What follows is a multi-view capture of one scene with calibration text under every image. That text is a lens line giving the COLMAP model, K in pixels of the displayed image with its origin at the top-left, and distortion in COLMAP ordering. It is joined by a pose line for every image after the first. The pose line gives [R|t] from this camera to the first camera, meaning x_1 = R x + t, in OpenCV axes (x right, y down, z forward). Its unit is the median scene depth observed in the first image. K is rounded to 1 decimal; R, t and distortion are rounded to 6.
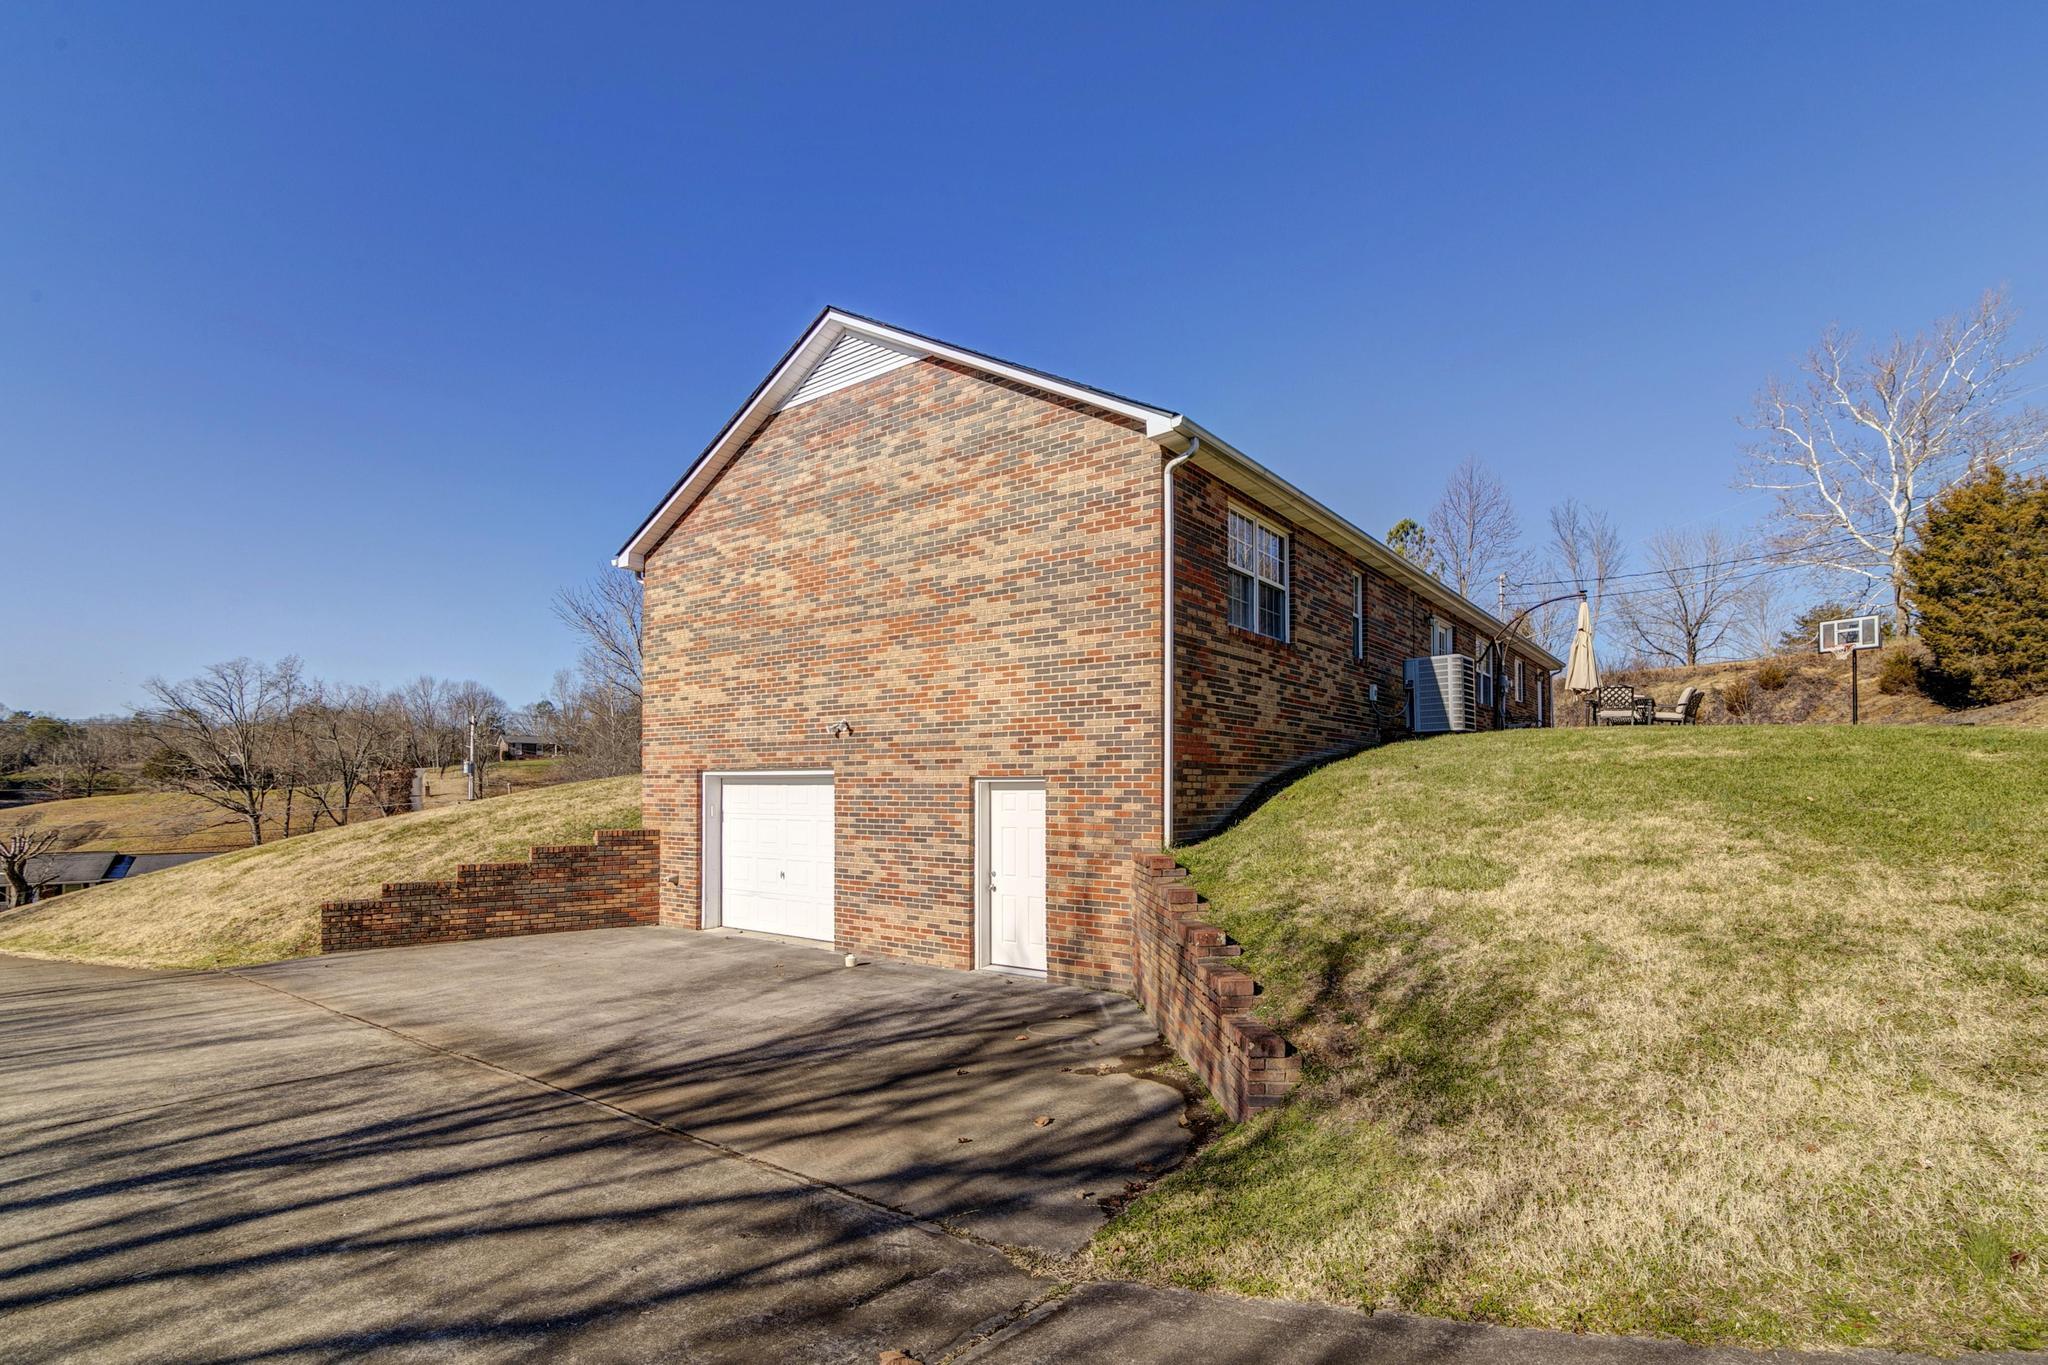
lens RADIAL K [[963.7, 0, 1023.0], [0, 963.7, 781.5], [0, 0, 1]] dist [0.000462, 0.000073]
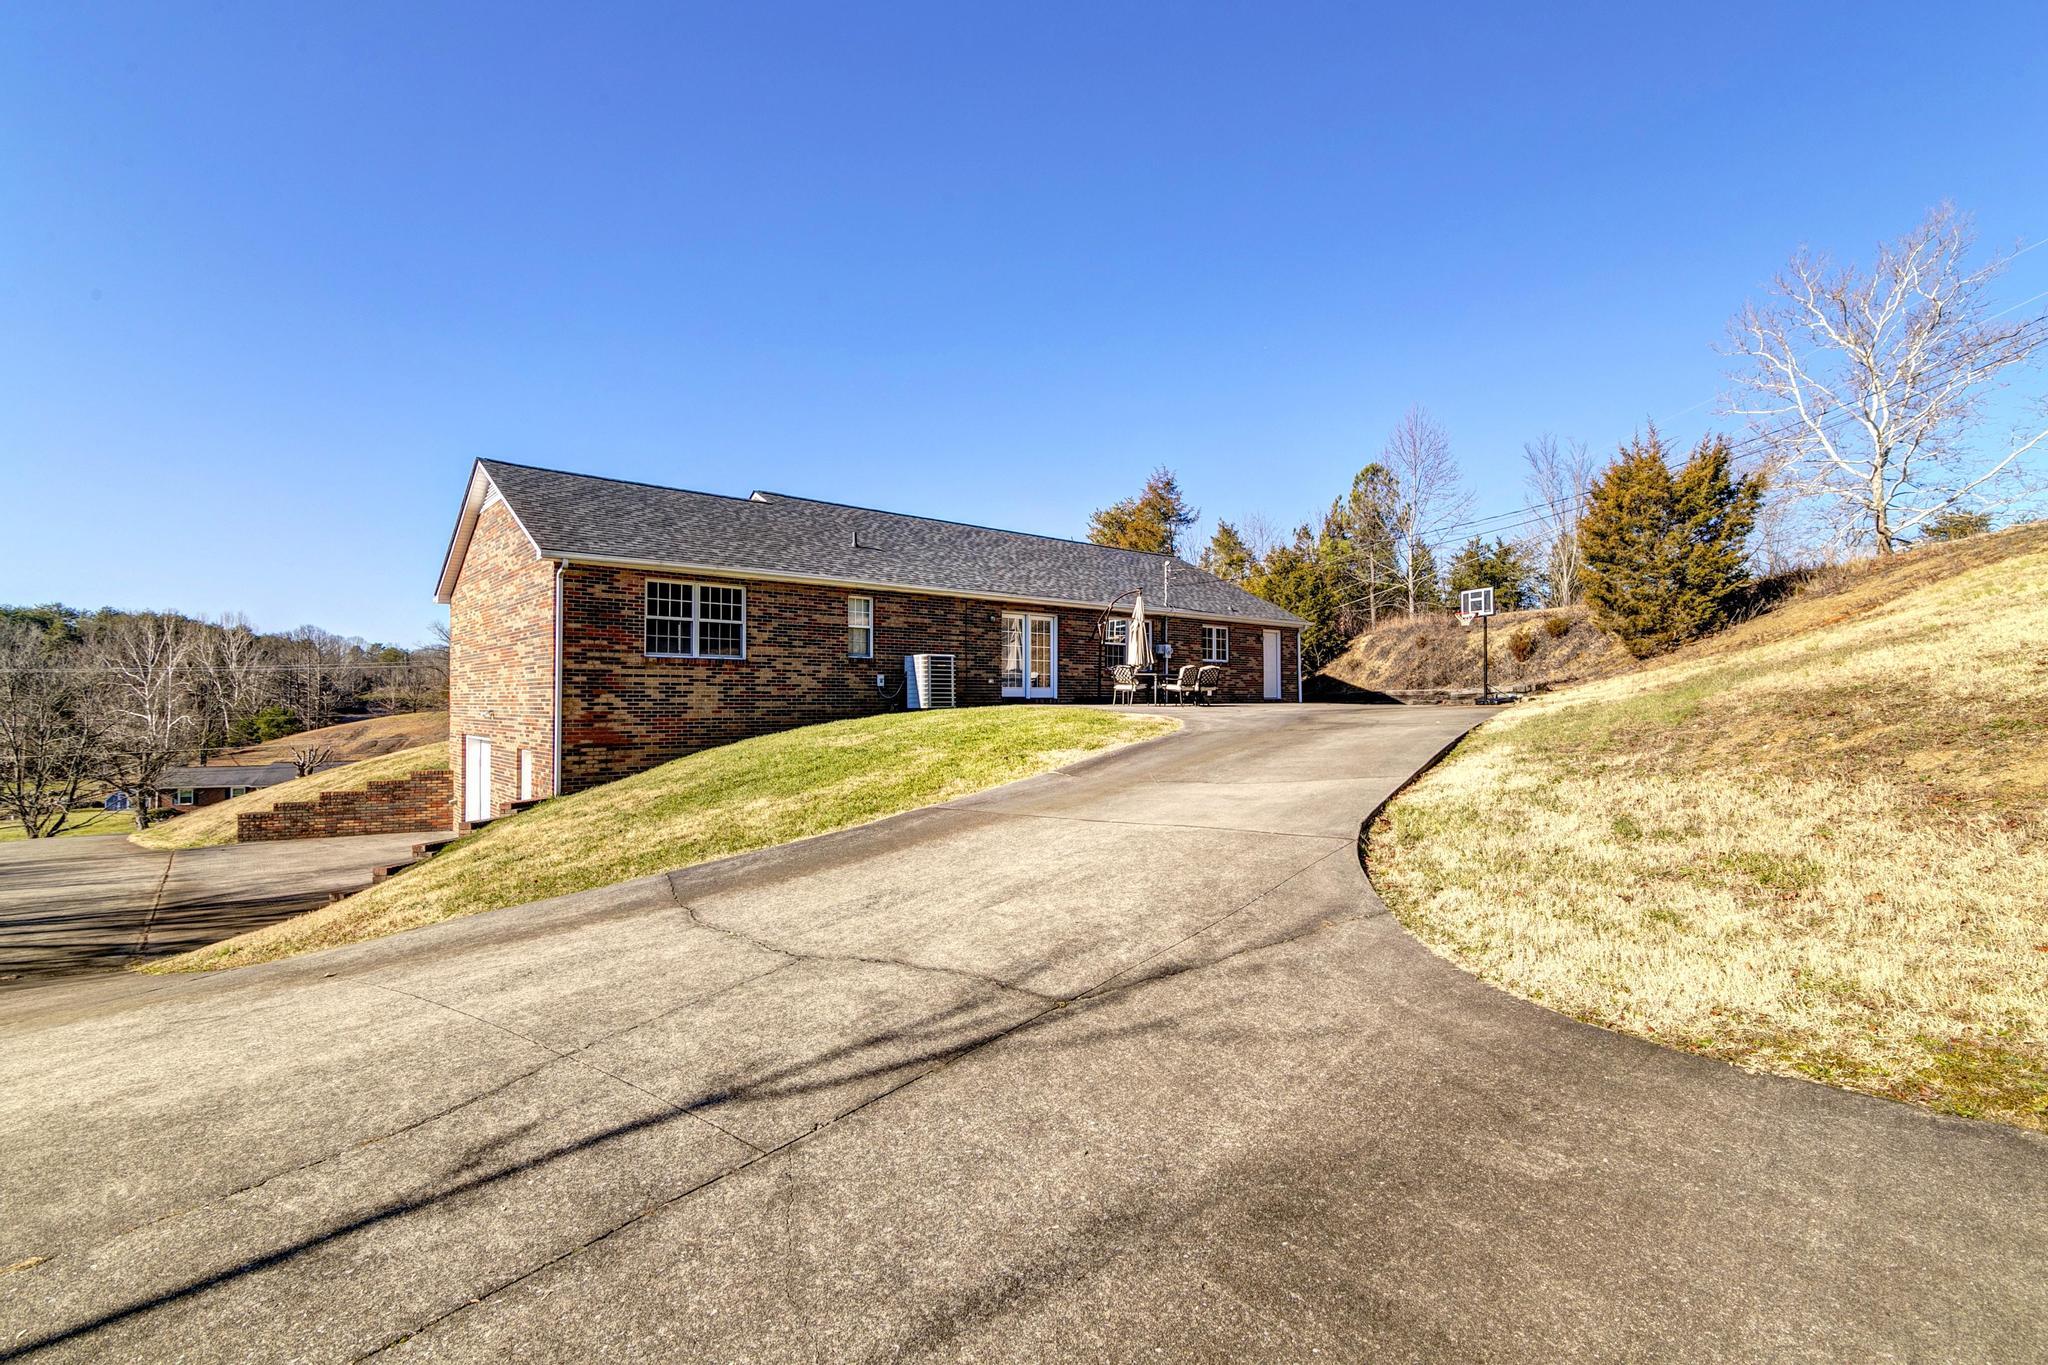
lens RADIAL K [[928.5, 0, 1024.0], [0, 928.5, 691.8], [0, 0, 1]] dist [0.001812, -0.000963]
pose [[0.978615, -0.004559, -0.205648, 1.099470], [0.004165, 0.999989, -0.002349, -0.091929], [0.205657, 0.001442, 0.978623, -0.381585]]
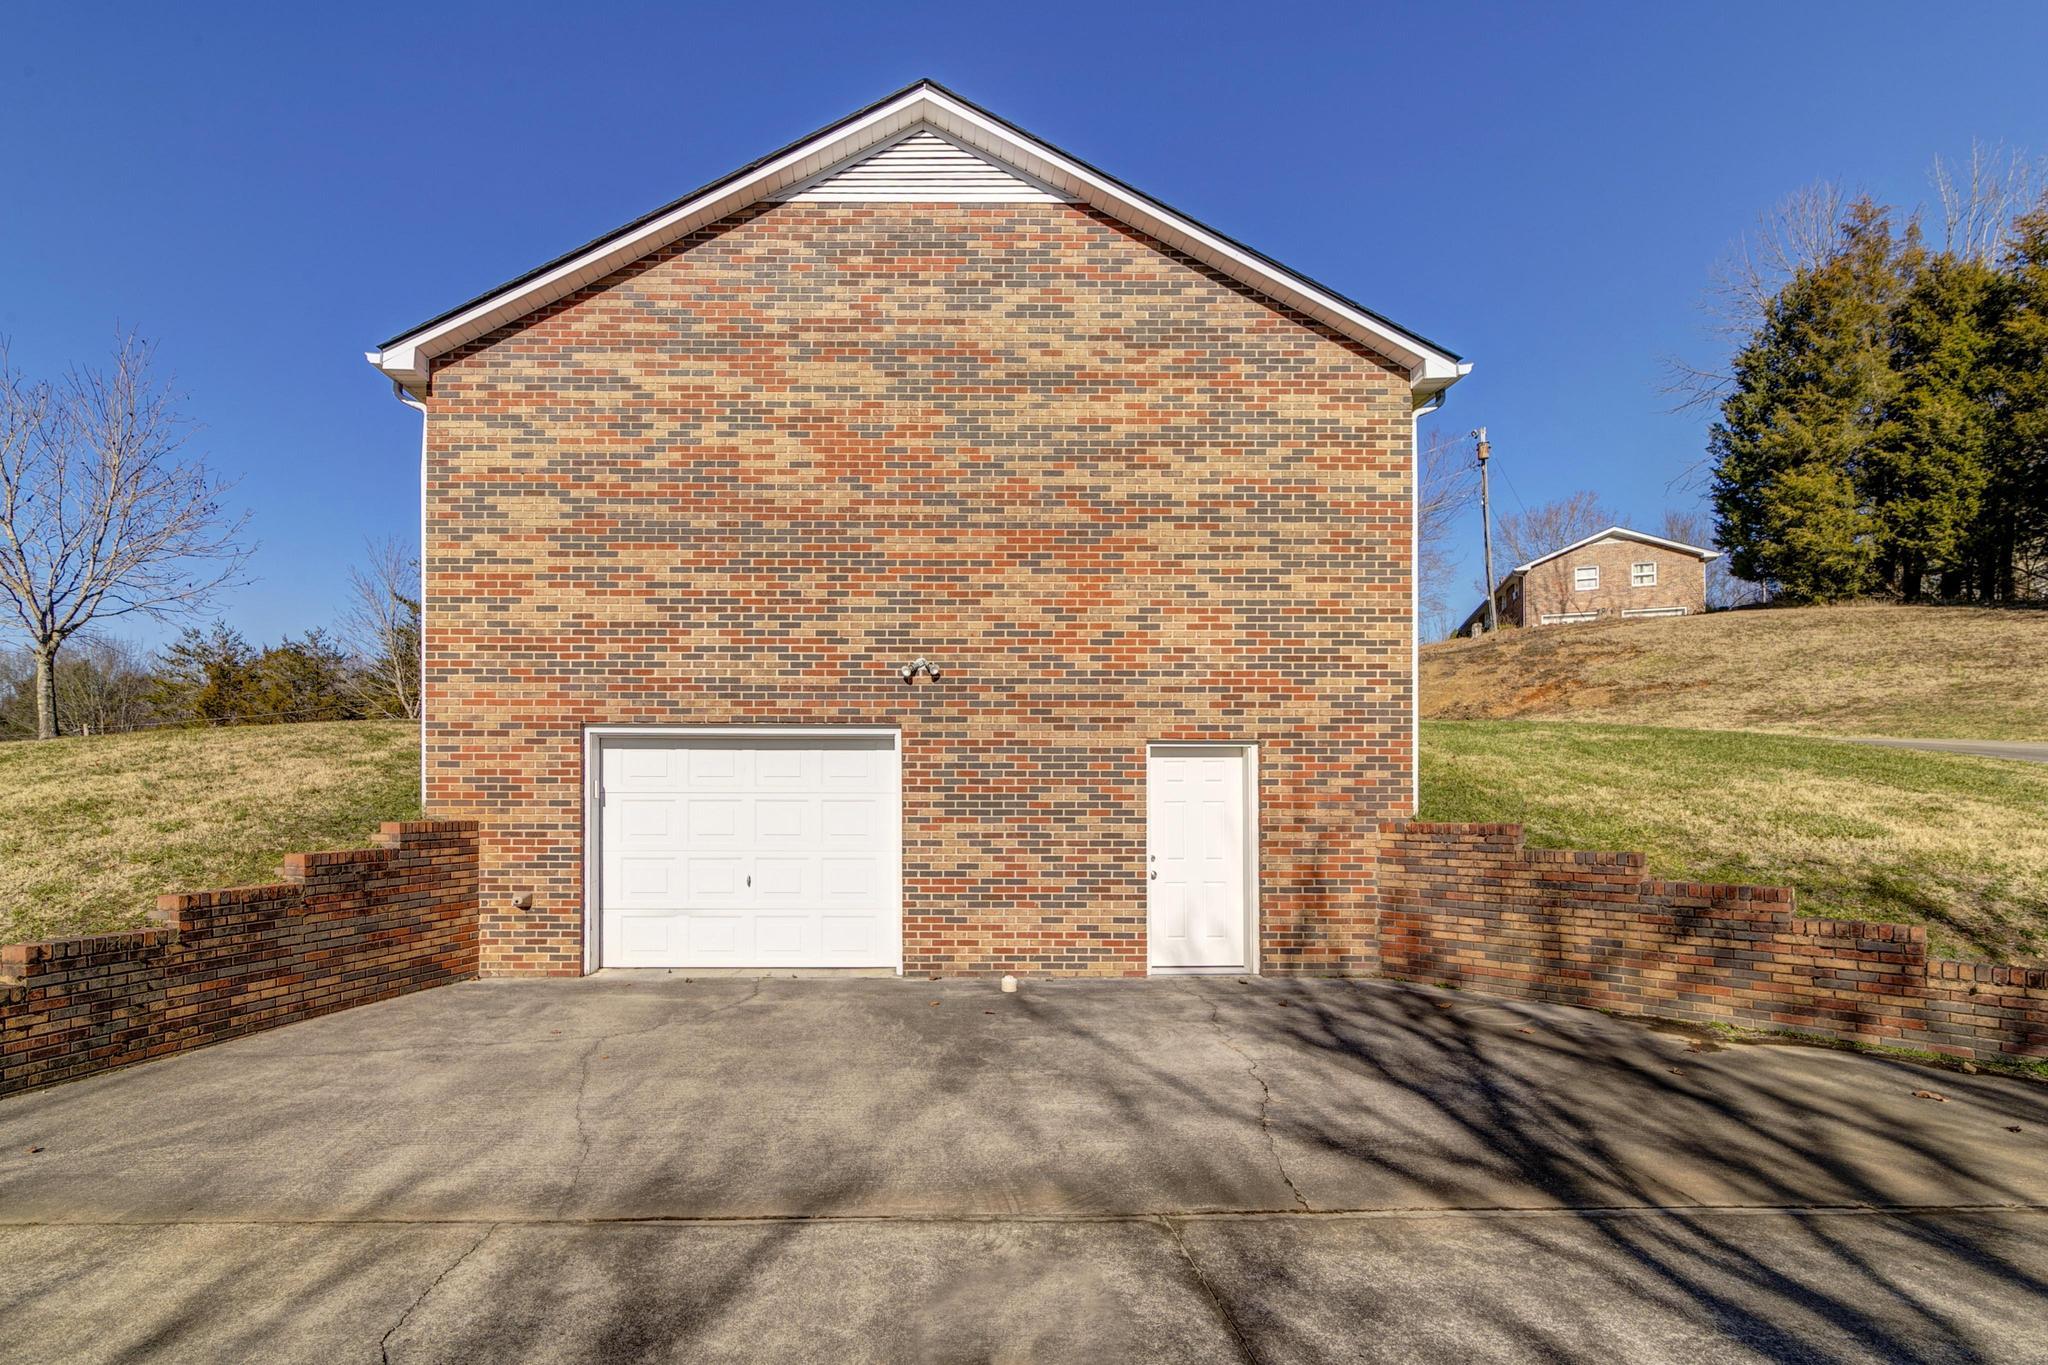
lens RADIAL K [[983.6, 0, 918.1], [0, 983.6, 790.9], [0, 0, 1]] dist [0.001328, 0.000071]
pose [[0.794224, 0.000140, 0.607625, -0.690869], [-0.006448, 0.999946, 0.008198, 0.031701], [-0.607591, -0.010429, 0.794182, 0.441401]]
